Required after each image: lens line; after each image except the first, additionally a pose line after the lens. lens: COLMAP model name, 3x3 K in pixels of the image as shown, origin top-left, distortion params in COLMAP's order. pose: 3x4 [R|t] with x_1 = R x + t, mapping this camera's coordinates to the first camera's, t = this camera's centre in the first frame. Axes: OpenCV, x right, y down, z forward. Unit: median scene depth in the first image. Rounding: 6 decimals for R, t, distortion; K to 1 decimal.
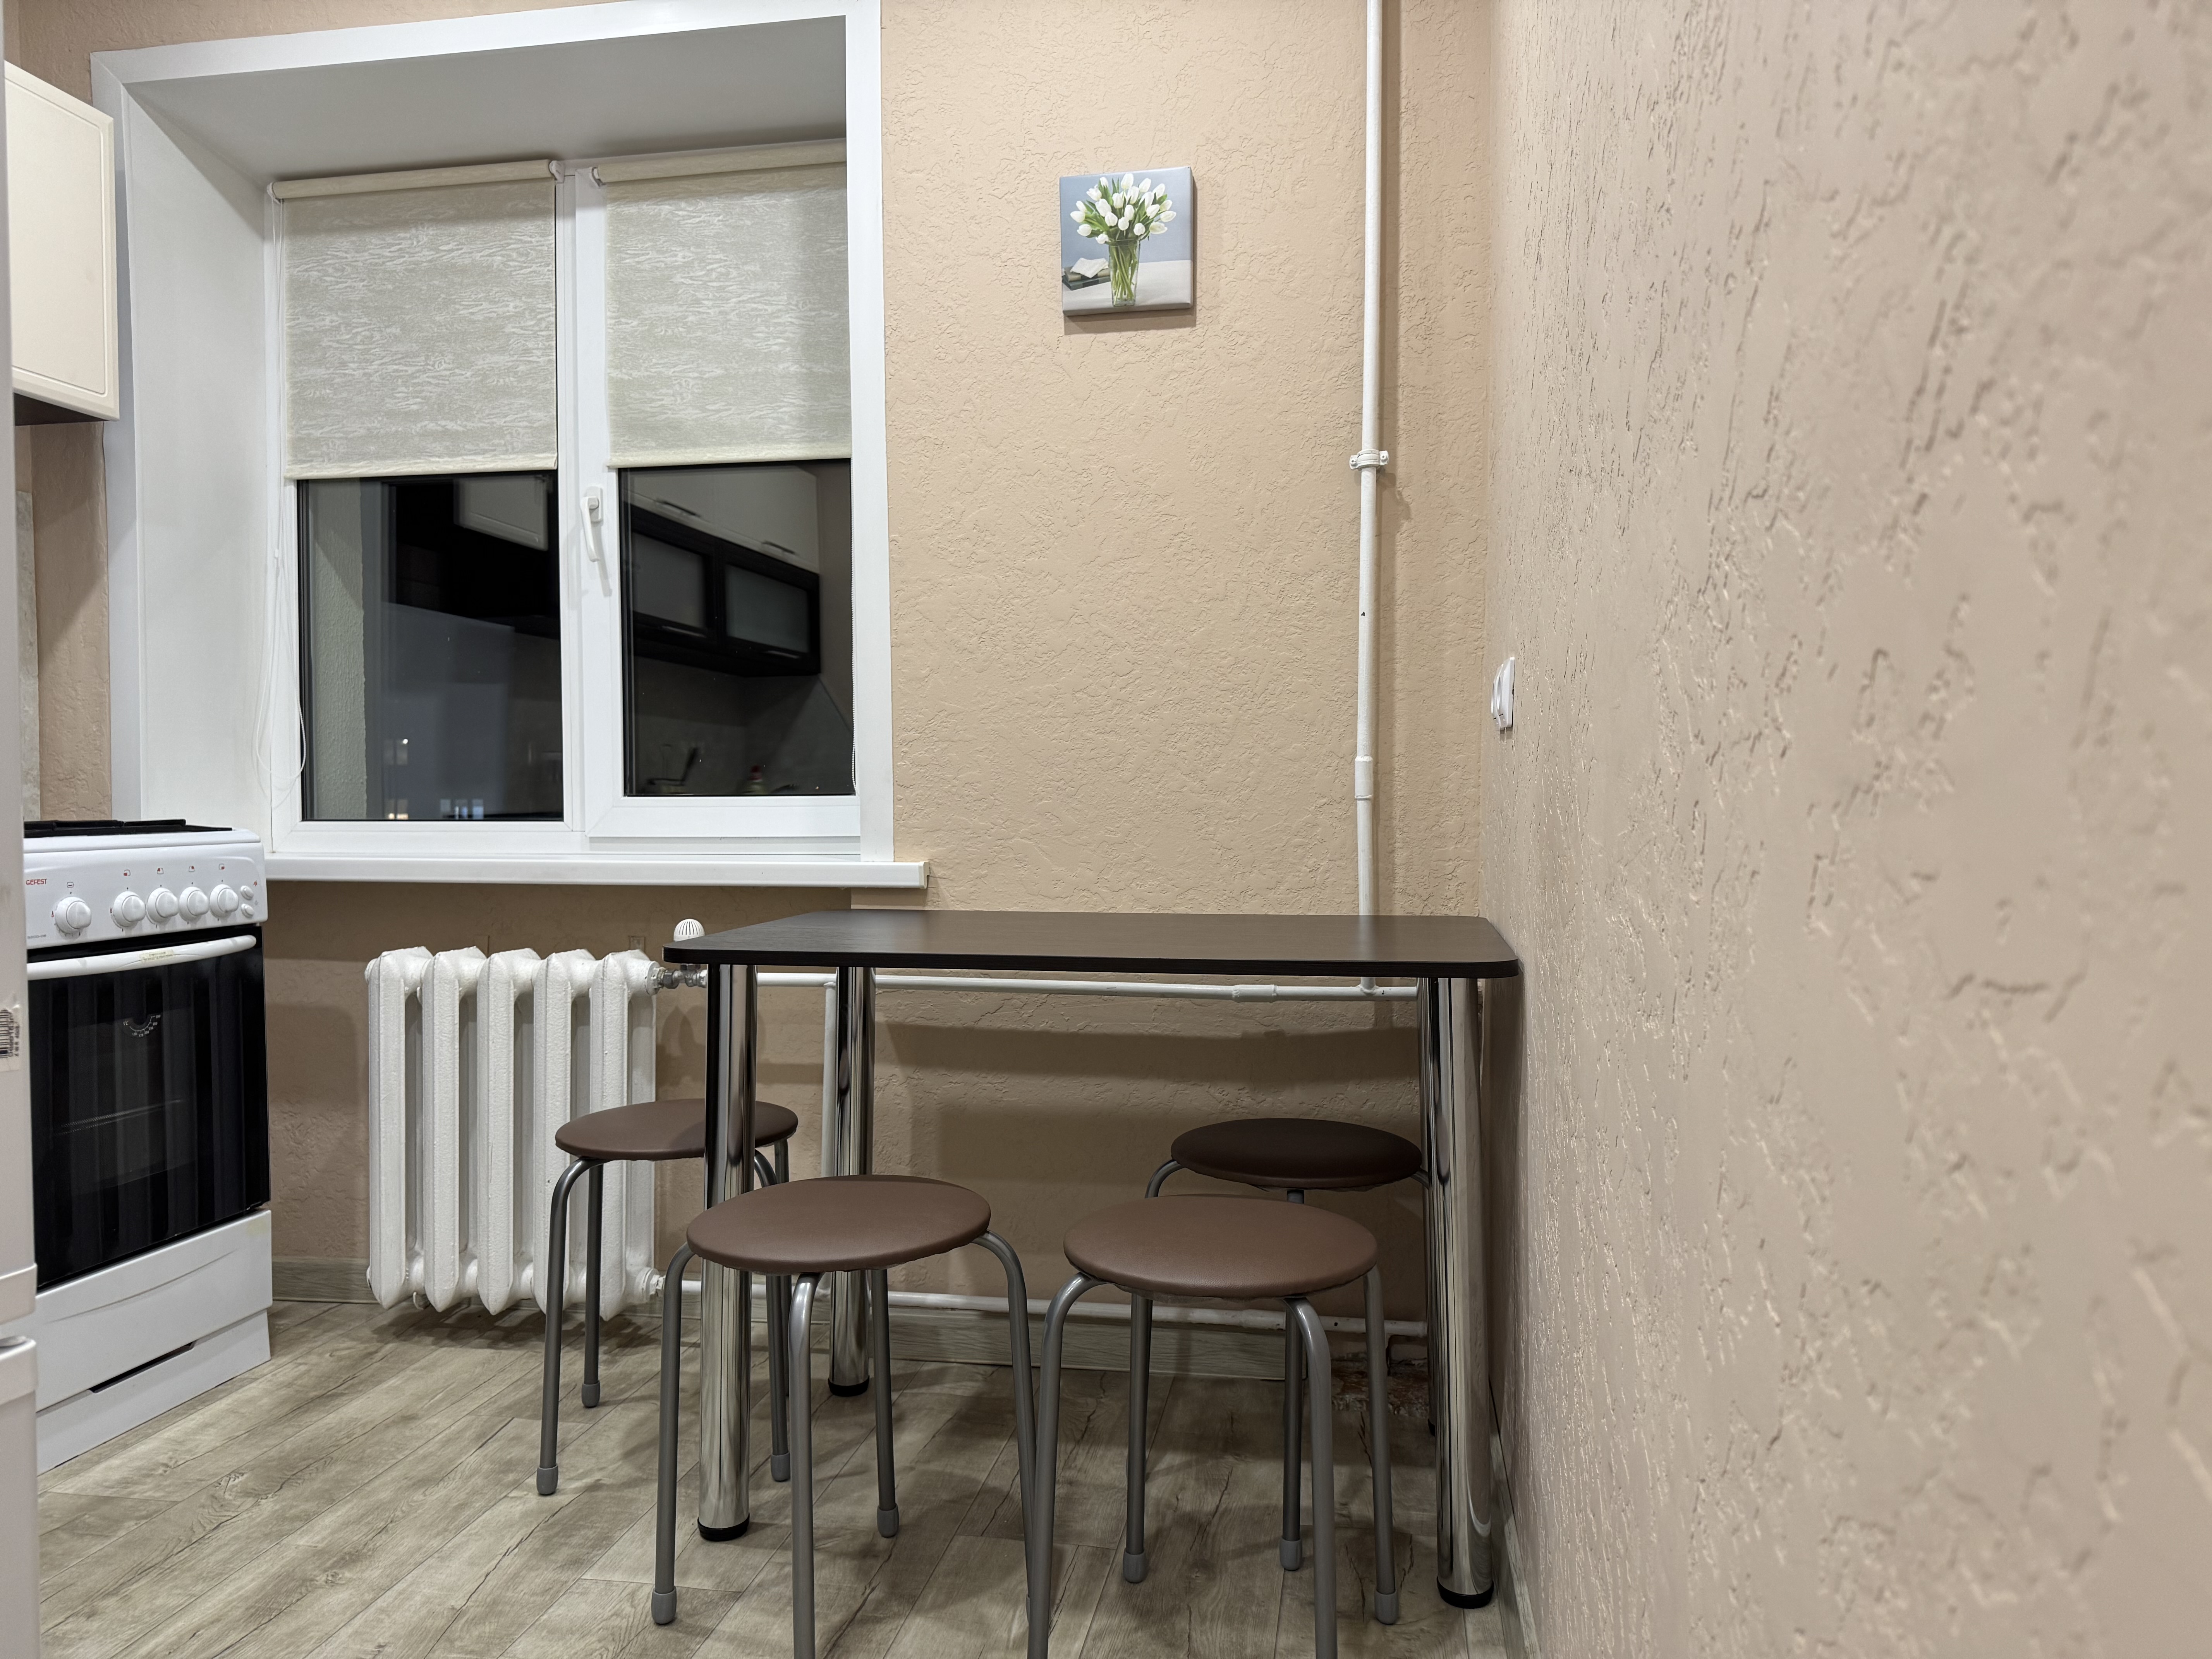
lens RADIAL K [[1550.1, 0, 1103.9], [0, 1550.1, 827.5], [0, 0, 1]] dist [-0.009129, -0.010195]
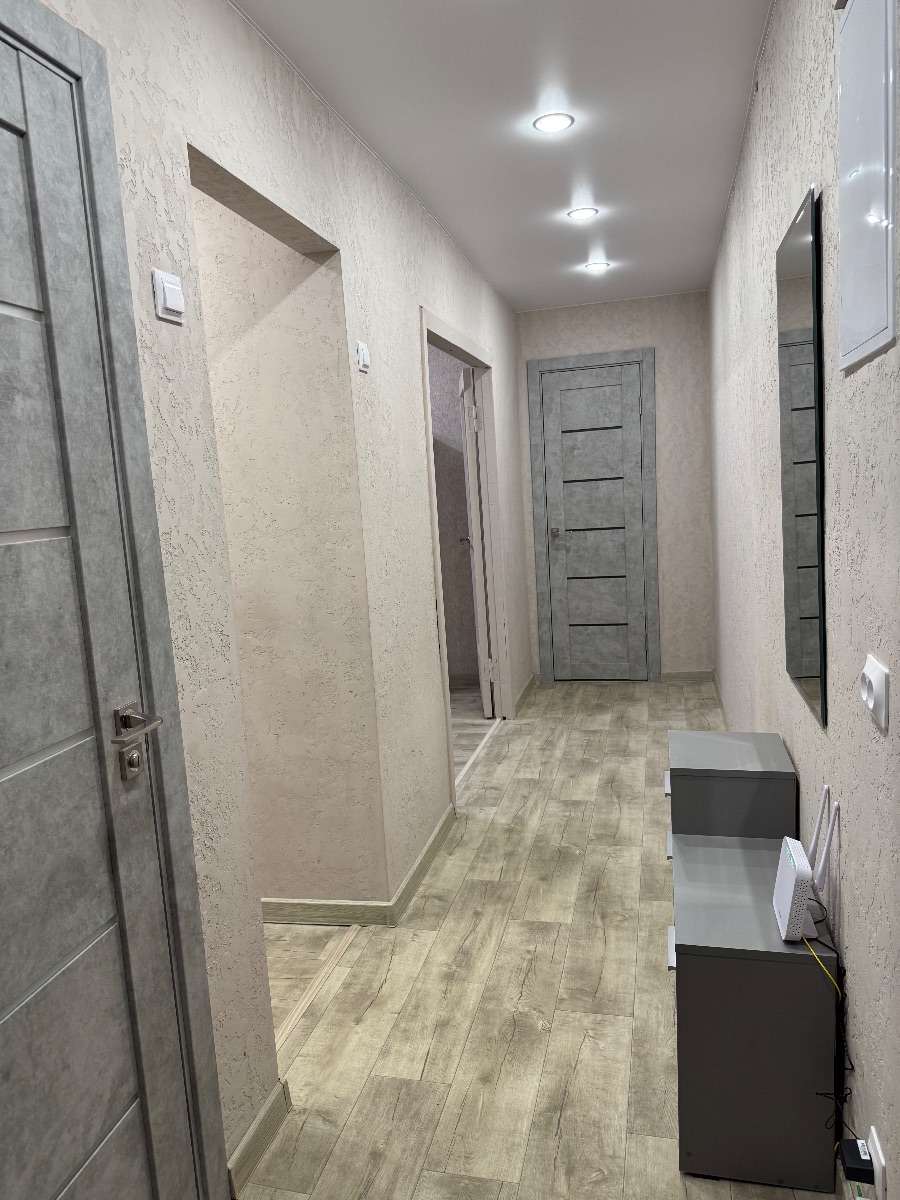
lens RADIAL K [[840.9, 0, 450.6], [0, 840.9, 599.9], [0, 0, 1]] dist [-0.009129, -0.010195]
pose [[-0.994963, 0.055584, 0.083420, -0.583474], [0.068069, 0.985536, 0.155193, -0.284357], [-0.073587, 0.160090, -0.984356, 2.020425]]
